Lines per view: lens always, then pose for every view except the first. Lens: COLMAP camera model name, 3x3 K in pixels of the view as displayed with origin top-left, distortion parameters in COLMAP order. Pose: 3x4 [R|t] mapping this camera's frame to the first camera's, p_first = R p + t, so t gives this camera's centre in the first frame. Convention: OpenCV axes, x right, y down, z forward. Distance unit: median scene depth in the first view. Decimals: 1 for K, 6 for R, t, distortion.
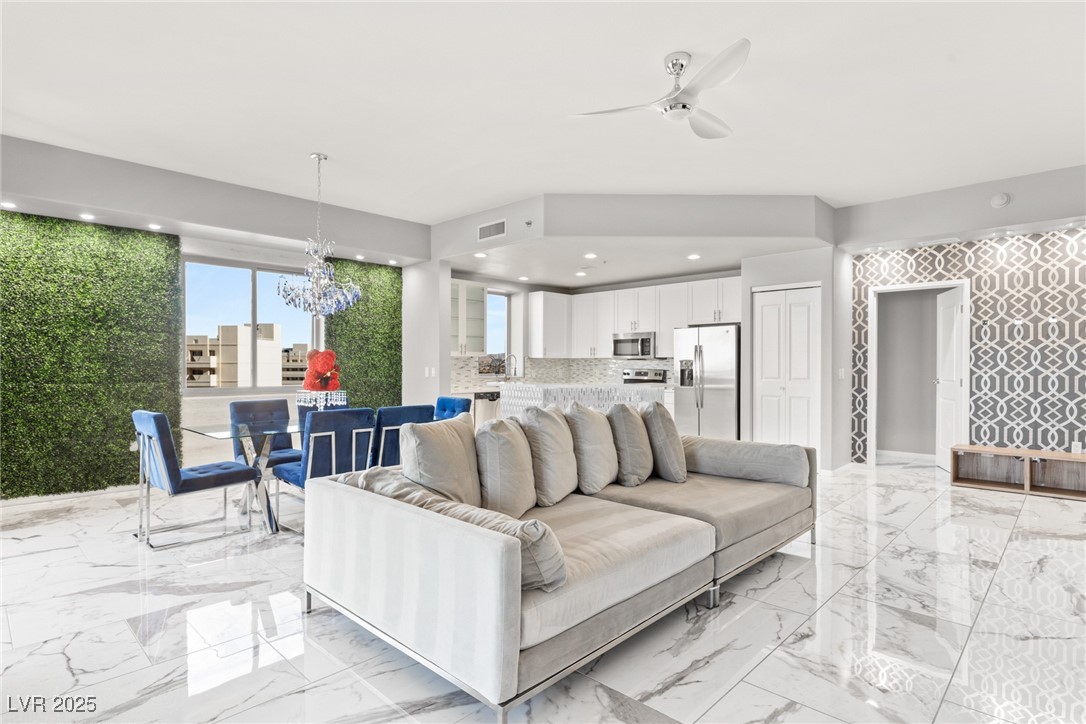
lens RADIAL K [[564.3, 0, 543.0], [0, 564.3, 362.0], [0, 0, 1]] dist [0.000523, -0.000697]
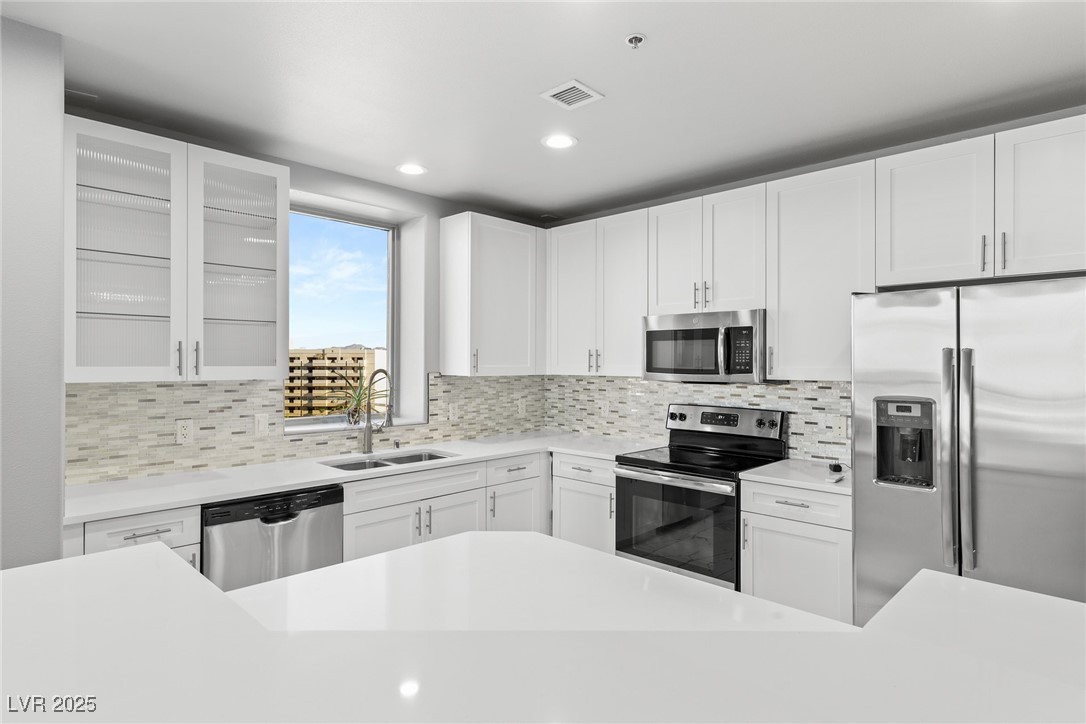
lens RADIAL K [[587.6, 0, 543.0], [0, 587.6, 362.0], [0, 0, 1]] dist [-0.001029, -0.000303]
pose [[0.999981, 0.001494, -0.006038, 0.081276], [-0.001467, 0.999989, 0.004471, -0.029258], [0.006045, -0.004462, 0.999972, 0.864826]]
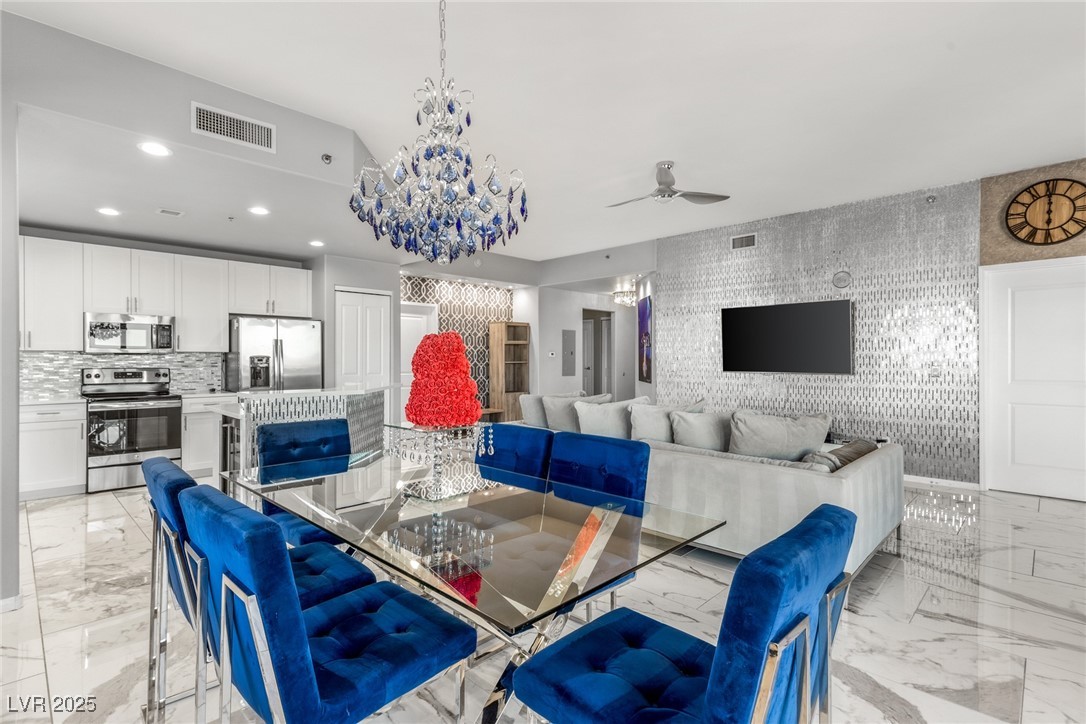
lens RADIAL K [[518.8, 0, 521.8], [0, 518.8, 359.5], [0, 0, 1]] dist [-0.000609, 0.000443]
pose [[0.028449, -0.001151, 0.999595, -0.645243], [-0.003833, 0.999992, 0.001261, -0.000950], [-0.999588, -0.003867, 0.028444, 0.736711]]
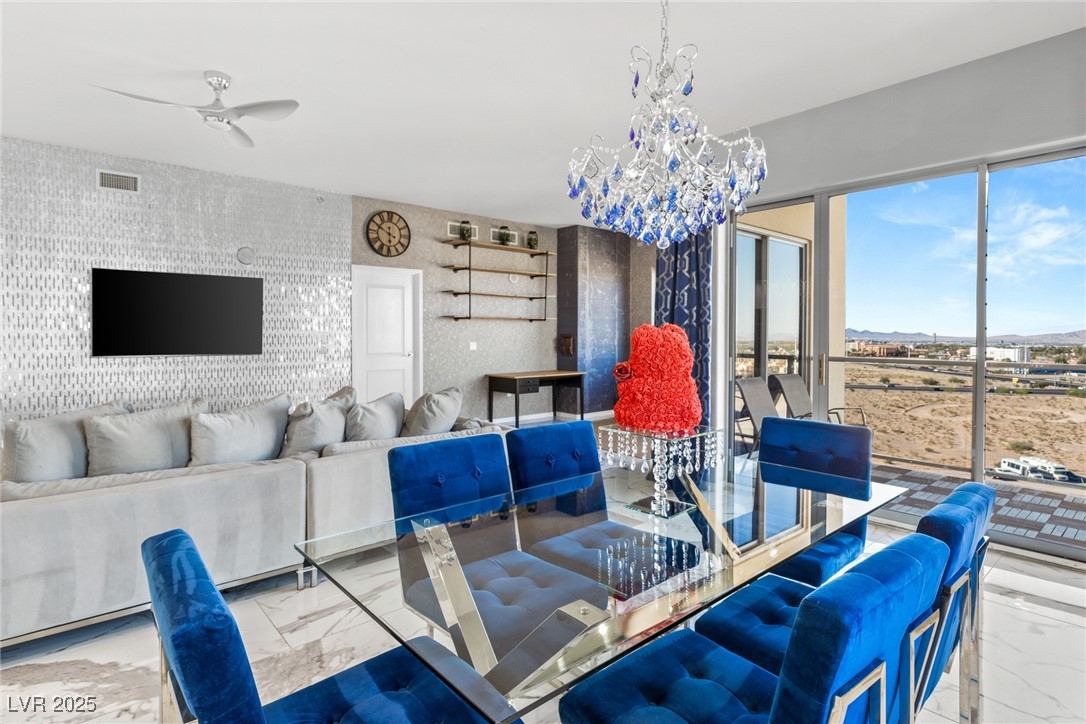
lens RADIAL K [[562.9, 0, 543.2], [0, 562.9, 340.4], [0, 0, 1]] dist [0.000054, -0.000205]
pose [[-0.996071, -0.005142, 0.088404, -0.276451], [-0.004260, 0.999939, 0.010162, -0.012111], [-0.088451, 0.009746, -0.996033, 1.130766]]
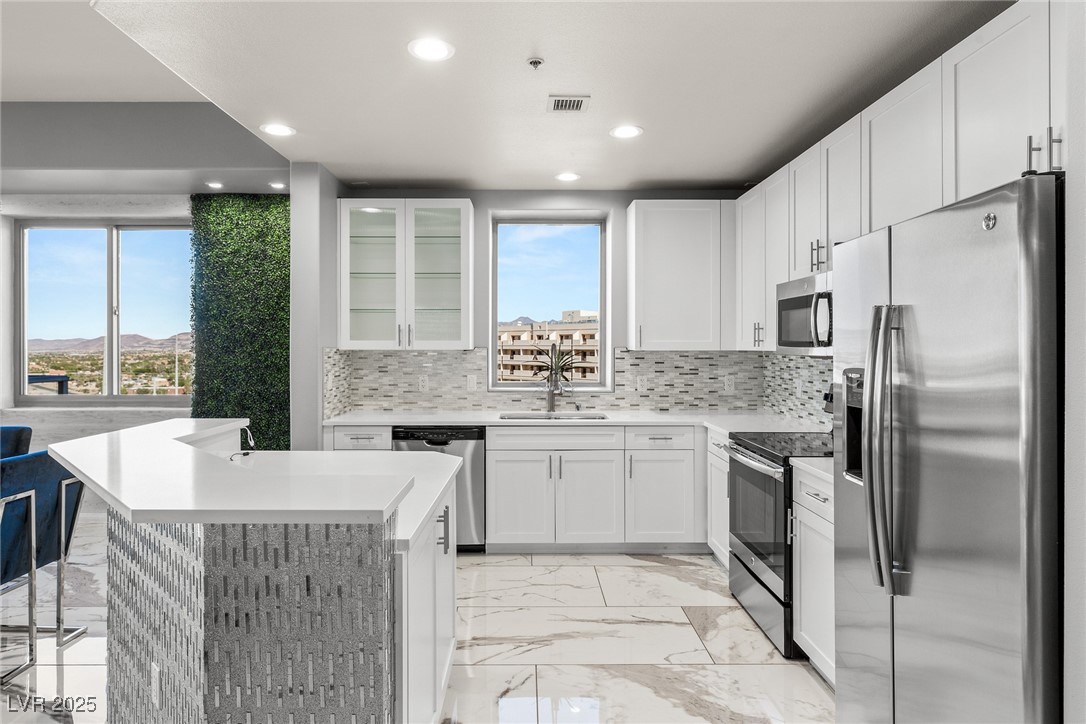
lens RADIAL K [[620.9, 0, 536.5], [0, 620.9, 343.6], [0, 0, 1]] dist [-0.002691, -0.000415]
pose [[0.694461, -0.003187, -0.719523, 0.438987], [0.003514, 0.999993, -0.001037, -0.018637], [0.719522, -0.001809, 0.694468, 0.906135]]
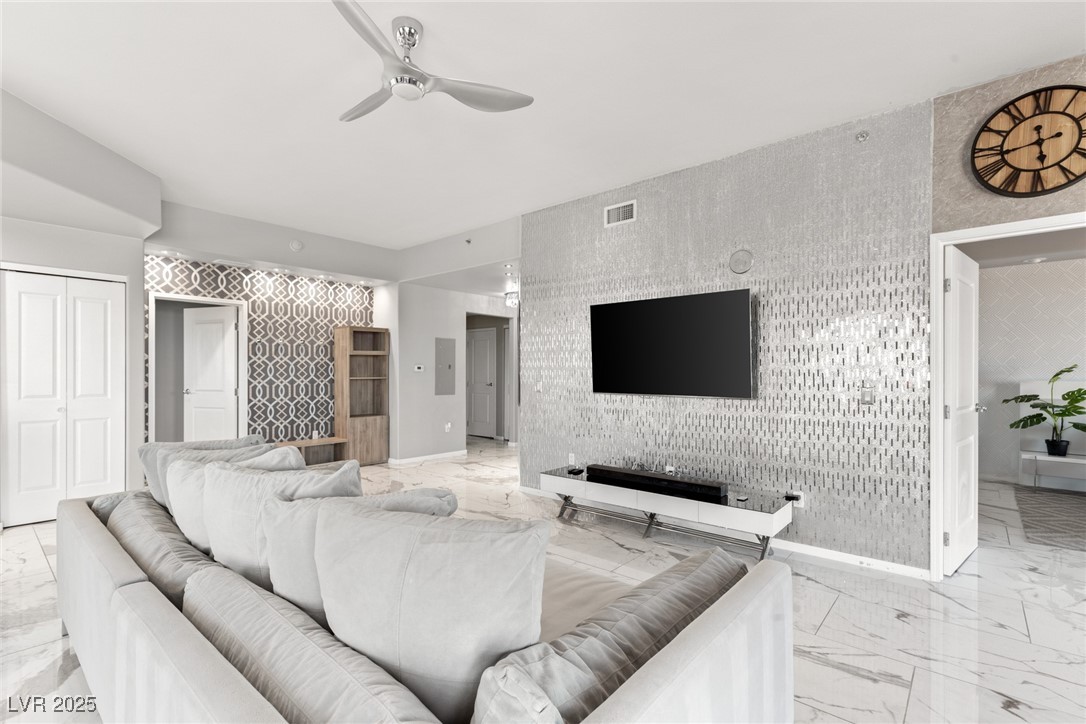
lens RADIAL K [[495.9, 0, 541.0], [0, 495.9, 373.9], [0, 0, 1]] dist [0.001466, -0.000207]
pose [[-0.049240, -0.002682, 0.998783, -0.284664], [-0.006460, 0.999976, 0.002367, -0.005961], [-0.998766, -0.006336, -0.049256, 0.454269]]
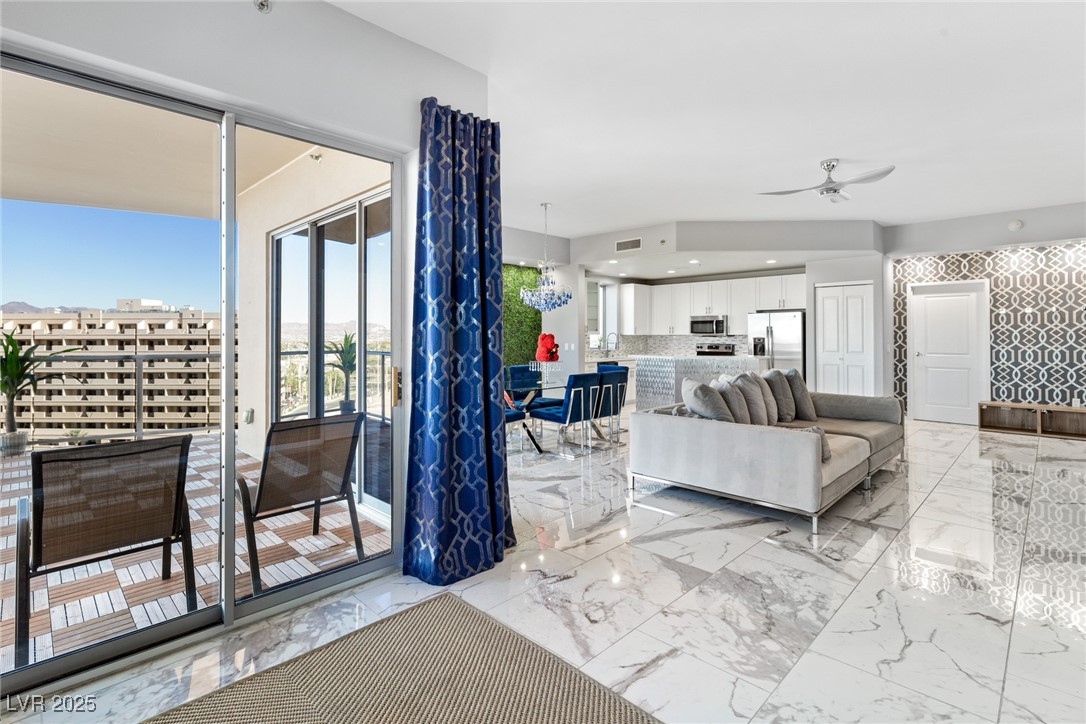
lens RADIAL K [[517.8, 0, 511.5], [0, 517.8, 325.1], [0, 0, 1]] dist [0.000880, 0.000031]
pose [[0.999125, -0.002137, -0.041776, -0.344992], [0.001508, 0.999885, -0.015093, -0.018889], [0.041804, 0.015016, 0.999013, -0.296533]]
